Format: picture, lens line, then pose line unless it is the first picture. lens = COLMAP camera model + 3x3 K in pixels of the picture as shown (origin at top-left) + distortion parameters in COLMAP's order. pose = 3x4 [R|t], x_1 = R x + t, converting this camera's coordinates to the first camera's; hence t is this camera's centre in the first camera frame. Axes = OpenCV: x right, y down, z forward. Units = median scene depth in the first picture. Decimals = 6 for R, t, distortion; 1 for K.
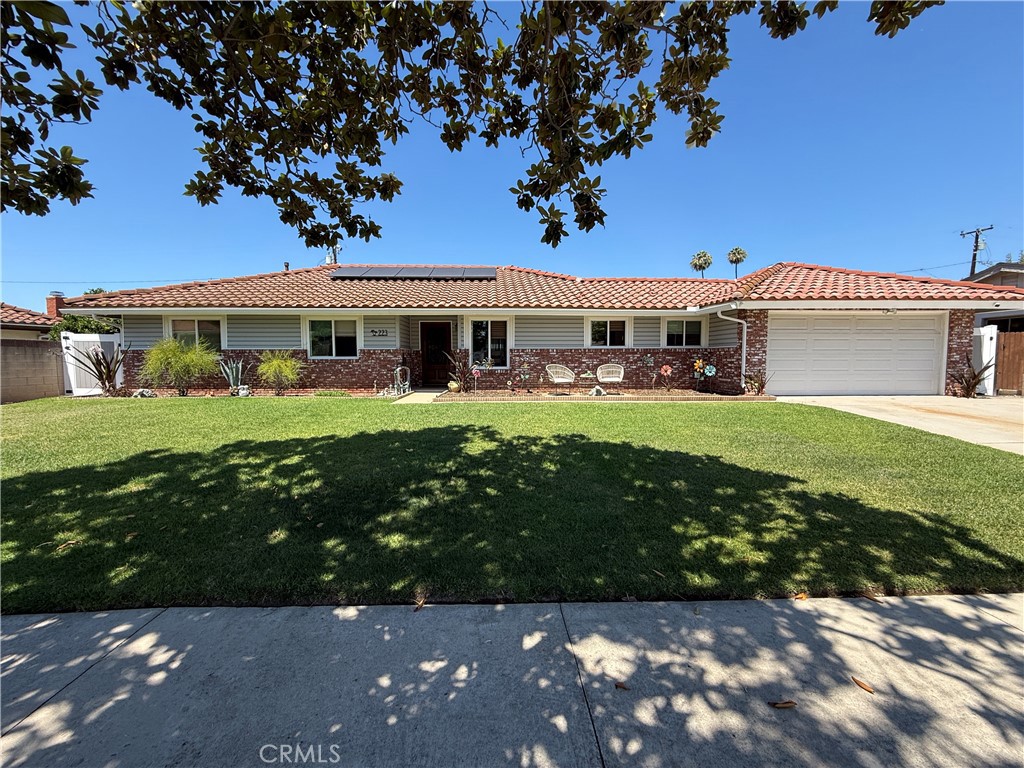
lens RADIAL K [[410.8, 0, 513.7], [0, 410.8, 382.6], [0, 0, 1]] dist [-0.000006, -0.000620]
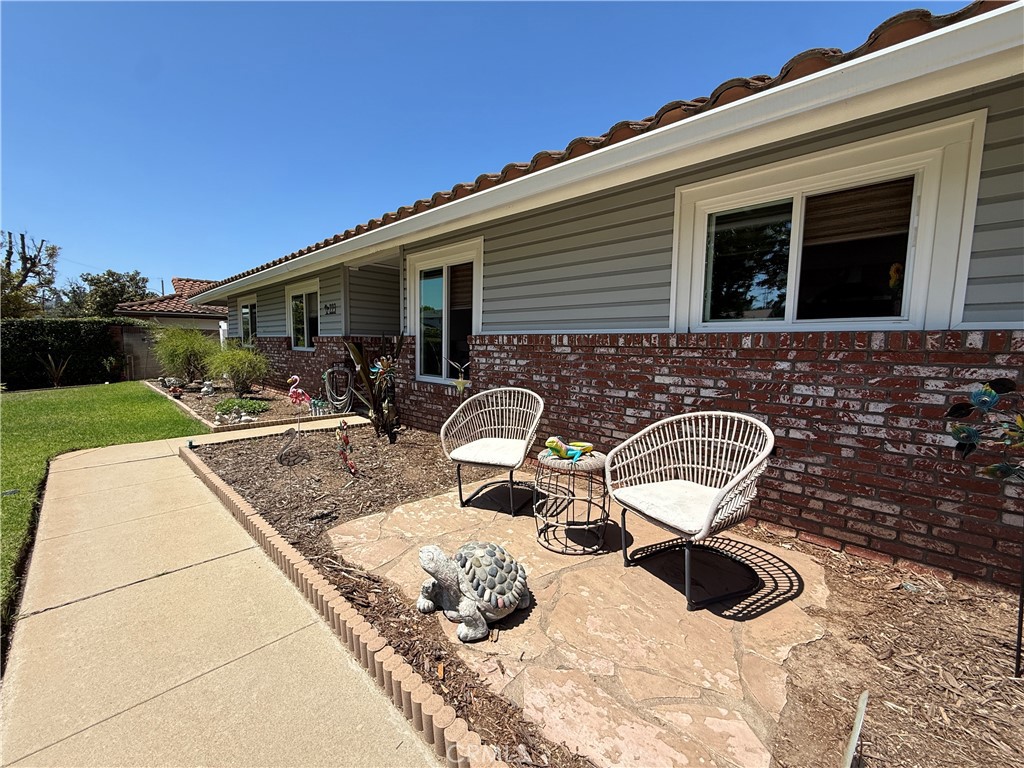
lens RADIAL K [[410.8, 0, 510.8], [0, 410.8, 382.1], [0, 0, 1]] dist [-0.000006, -0.000620]
pose [[0.697793, 0.078322, -0.712004, 0.288571], [-0.054945, 0.996928, 0.055817, -0.062387], [0.714189, 0.000172, 0.699953, 0.764188]]
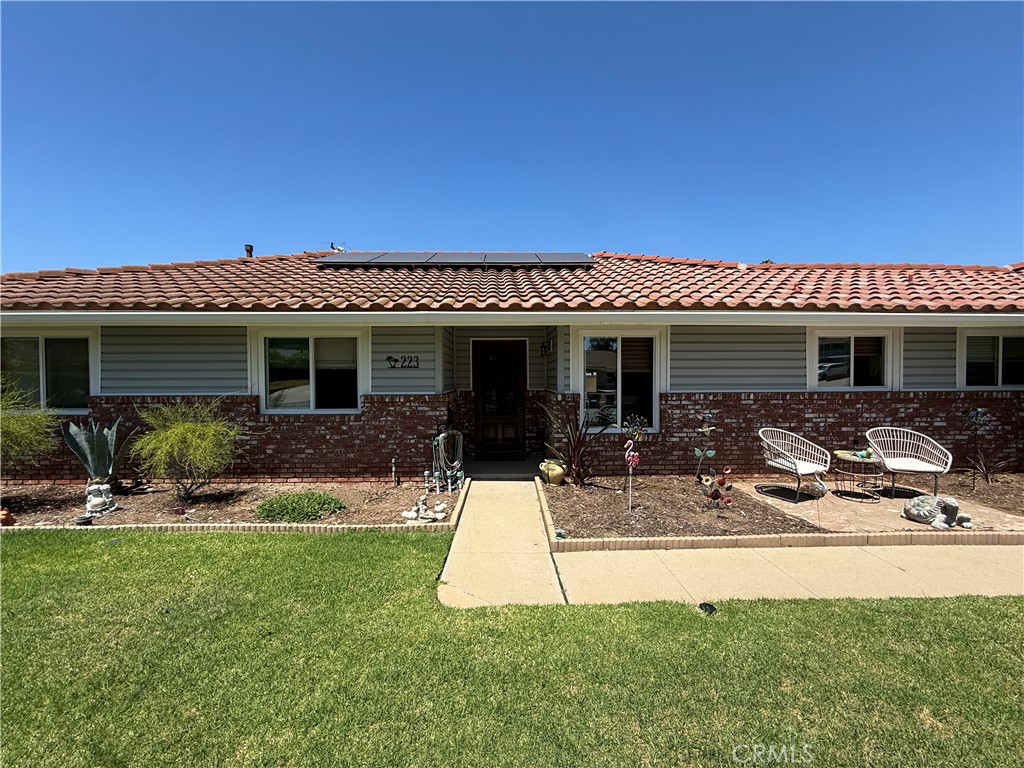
lens RADIAL K [[410.8, 0, 511.7], [0, 410.8, 382.5], [0, 0, 1]] dist [-0.000006, -0.000620]
pose [[0.999903, -0.000994, -0.013909, -0.185515], [0.000463, 0.999274, -0.038102, -0.076306], [0.013937, 0.038091, 0.999177, 0.497828]]
